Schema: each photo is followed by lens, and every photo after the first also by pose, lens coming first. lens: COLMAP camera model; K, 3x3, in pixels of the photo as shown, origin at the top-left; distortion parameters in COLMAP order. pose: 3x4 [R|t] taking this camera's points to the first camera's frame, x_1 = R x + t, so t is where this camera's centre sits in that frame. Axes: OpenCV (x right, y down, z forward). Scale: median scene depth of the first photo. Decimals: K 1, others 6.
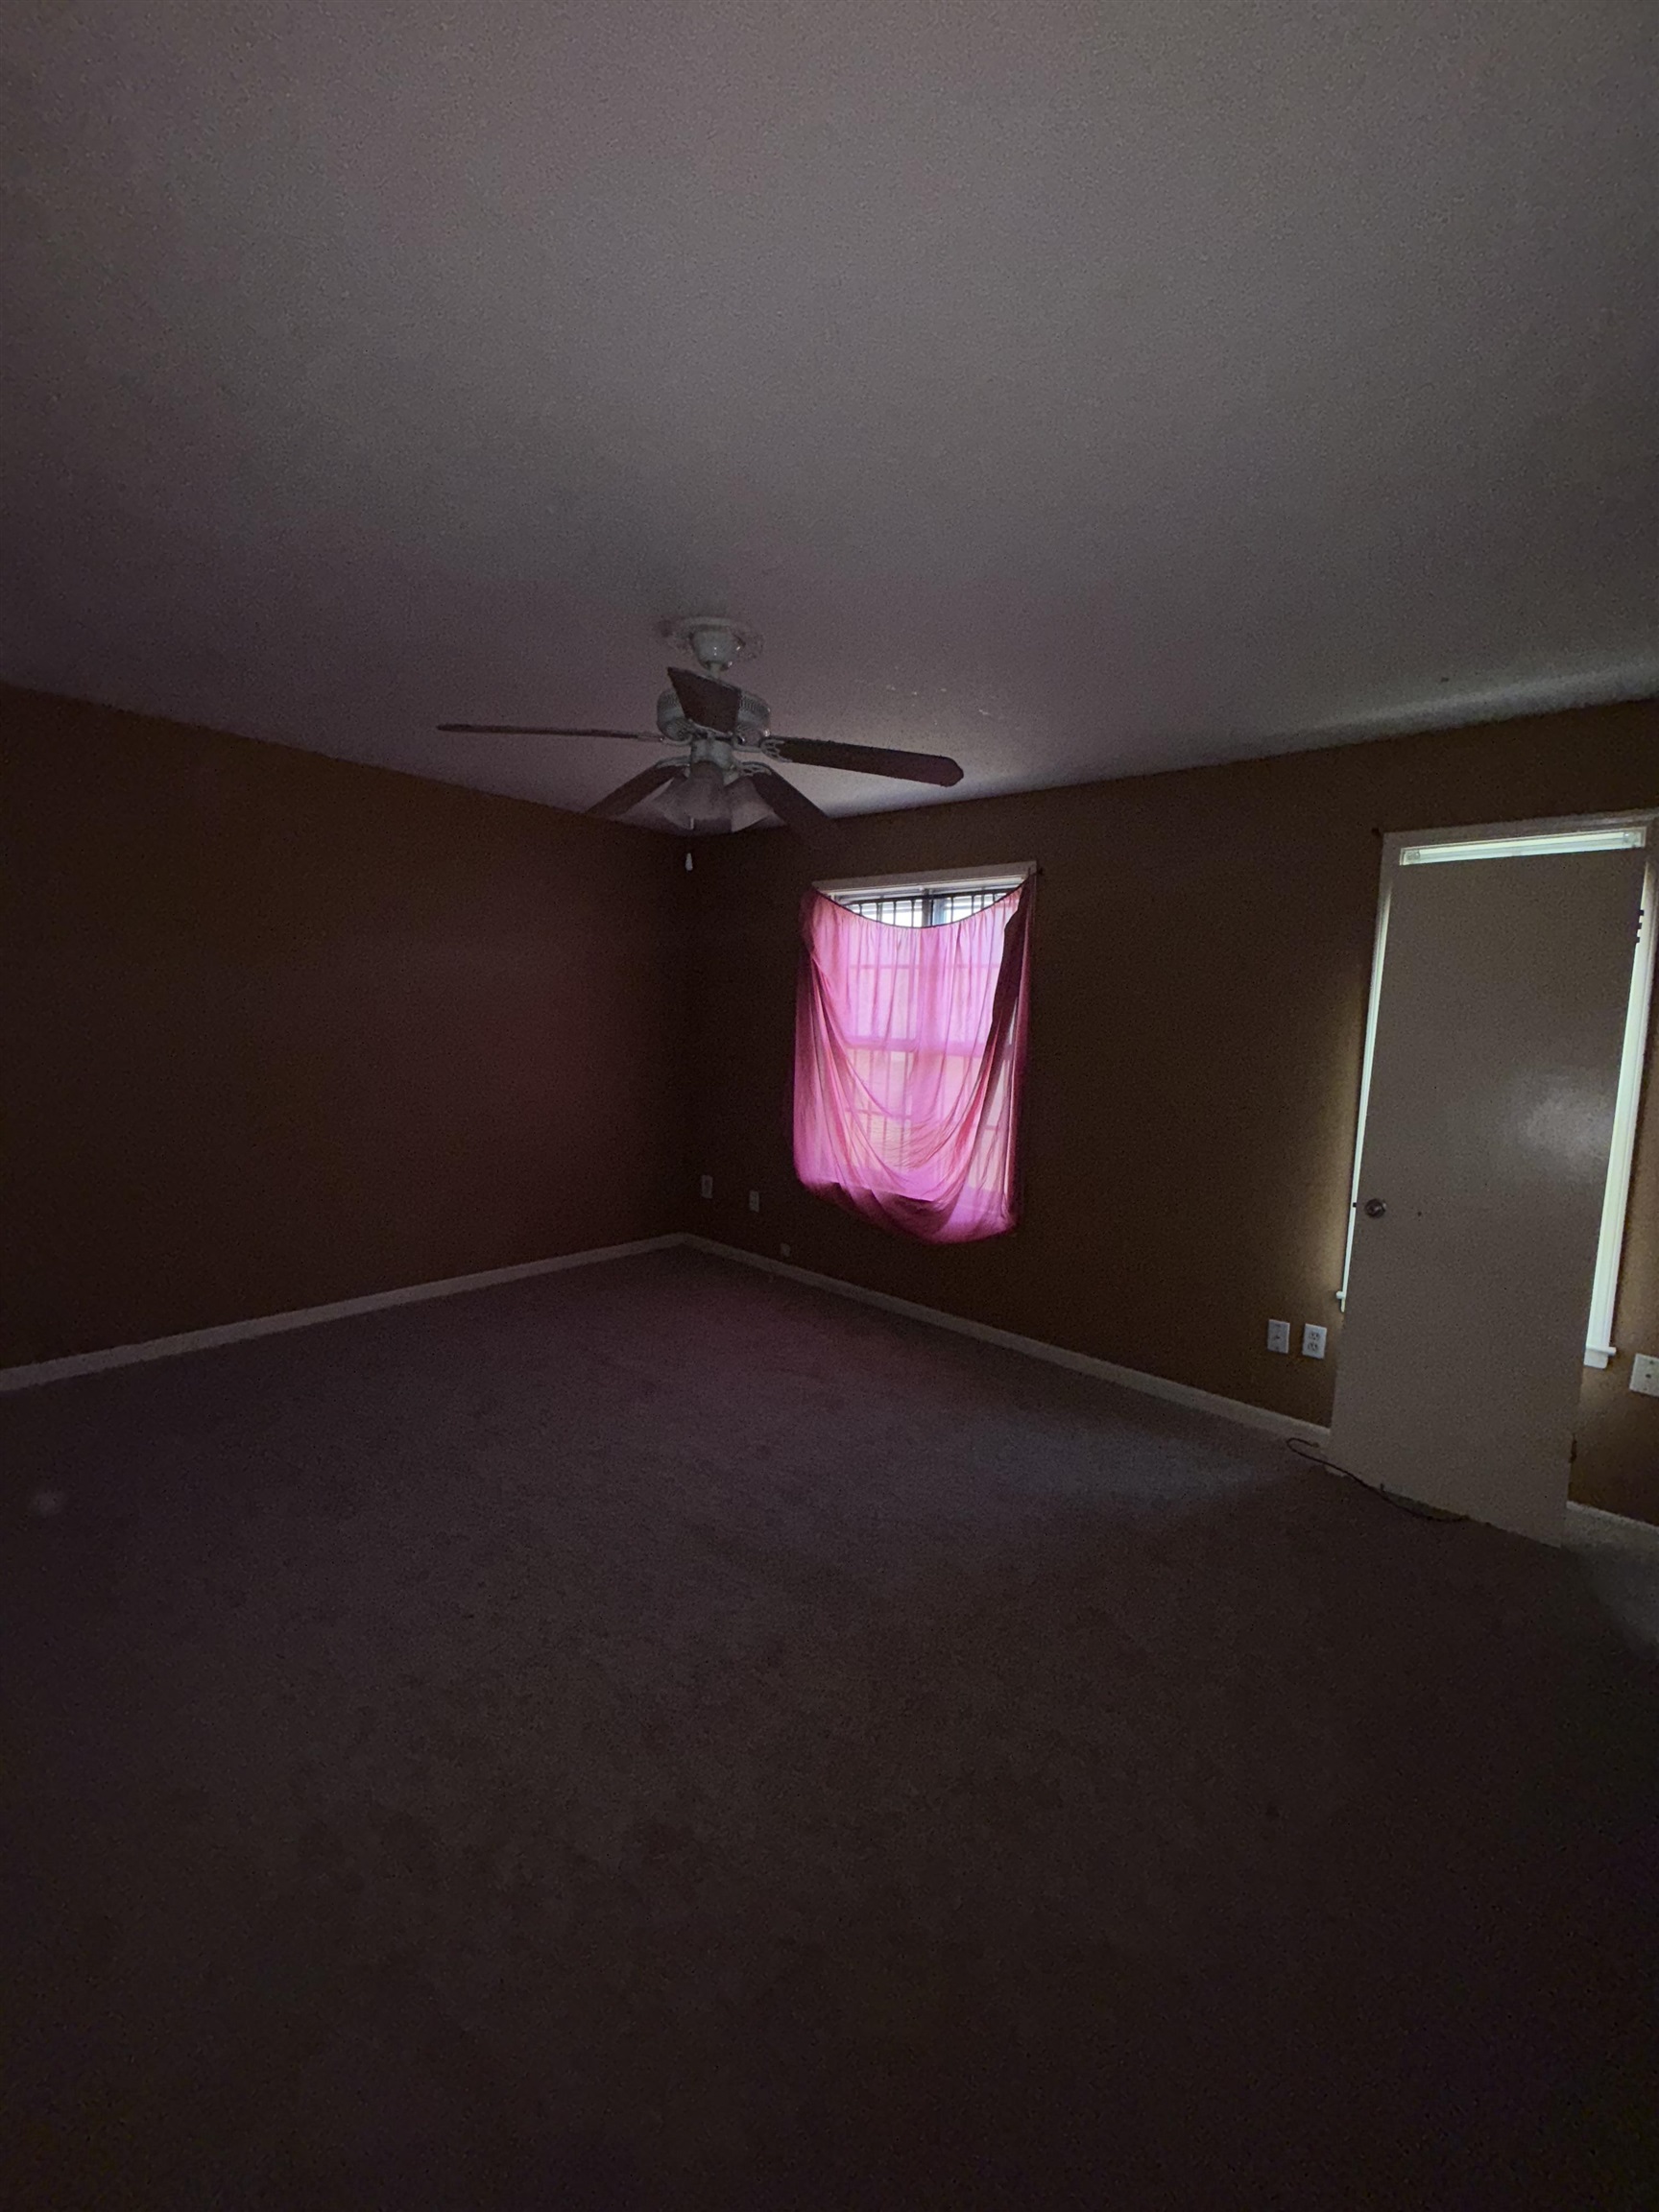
lens RADIAL K [[882.9, 0, 835.9], [0, 882.9, 1107.6], [0, 0, 1]] dist [-0.000715, -0.000074]
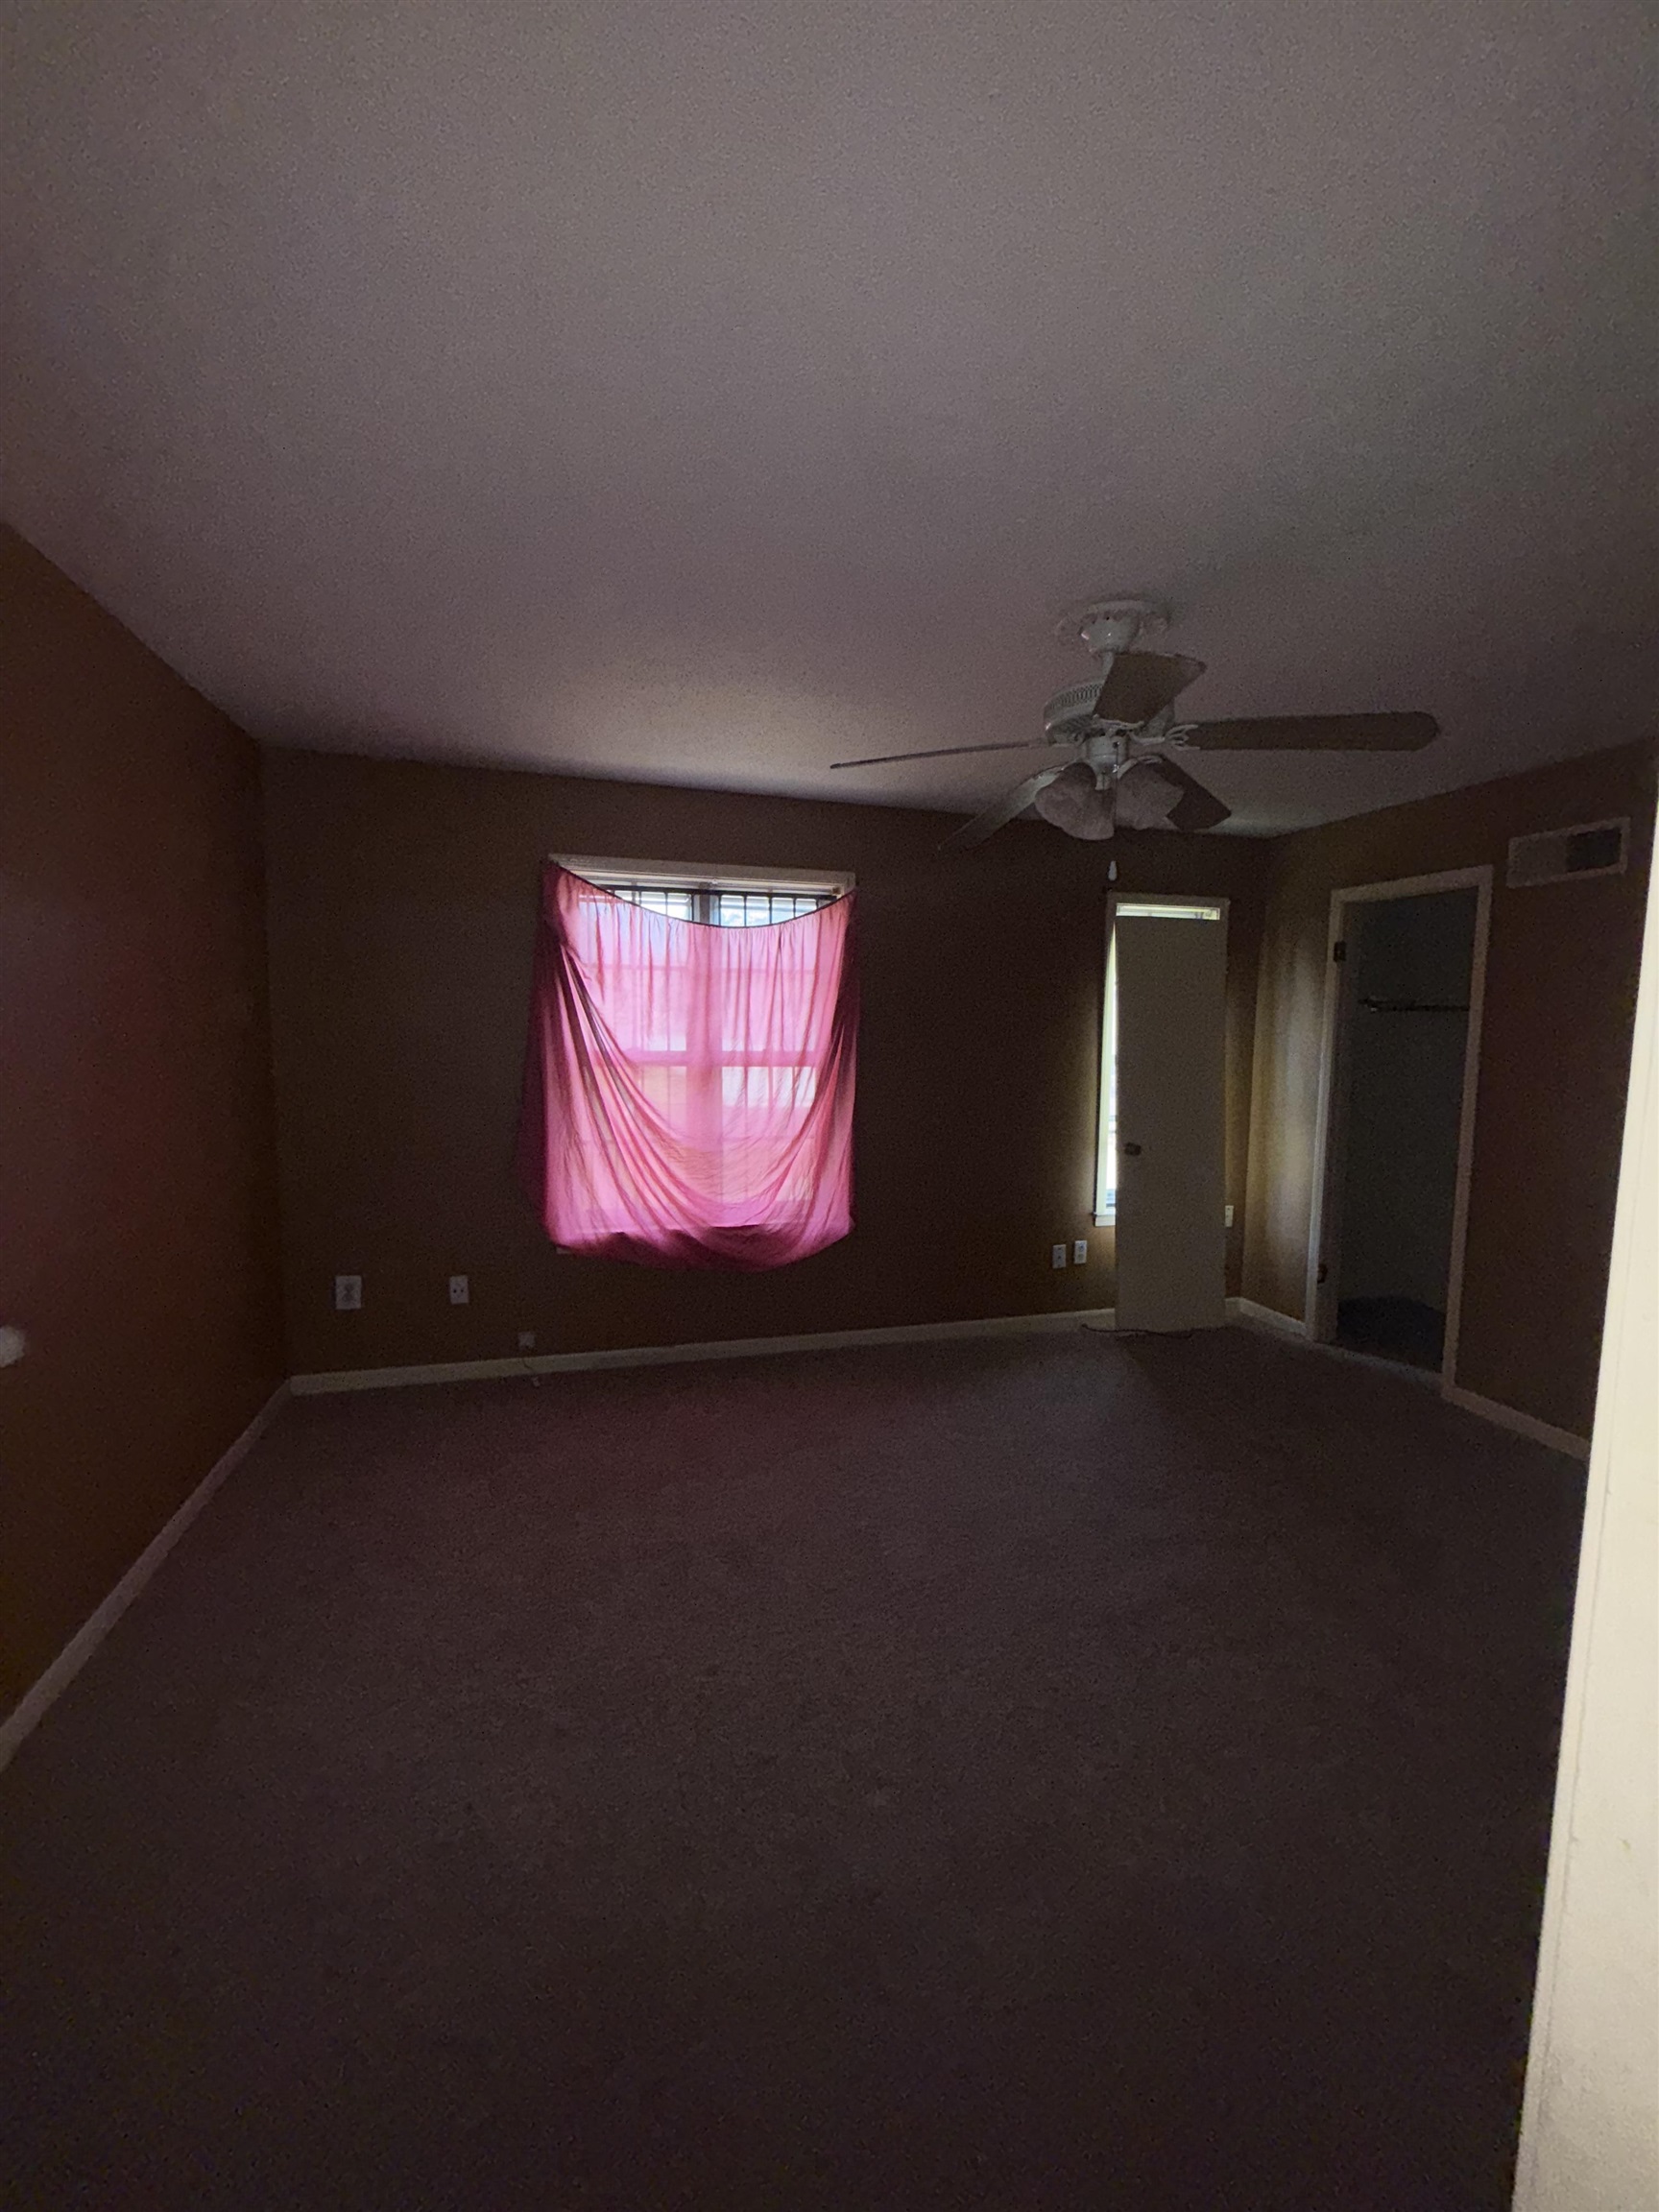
lens RADIAL K [[810.0, 0, 822.7], [0, 810.0, 1105.8], [0, 0, 1]] dist [0.000175, 0.000022]
pose [[0.555746, -0.111401, 0.823855, -0.610001], [0.095372, 0.992982, 0.069936, -0.079834], [-0.825864, 0.039706, 0.562470, 0.518972]]
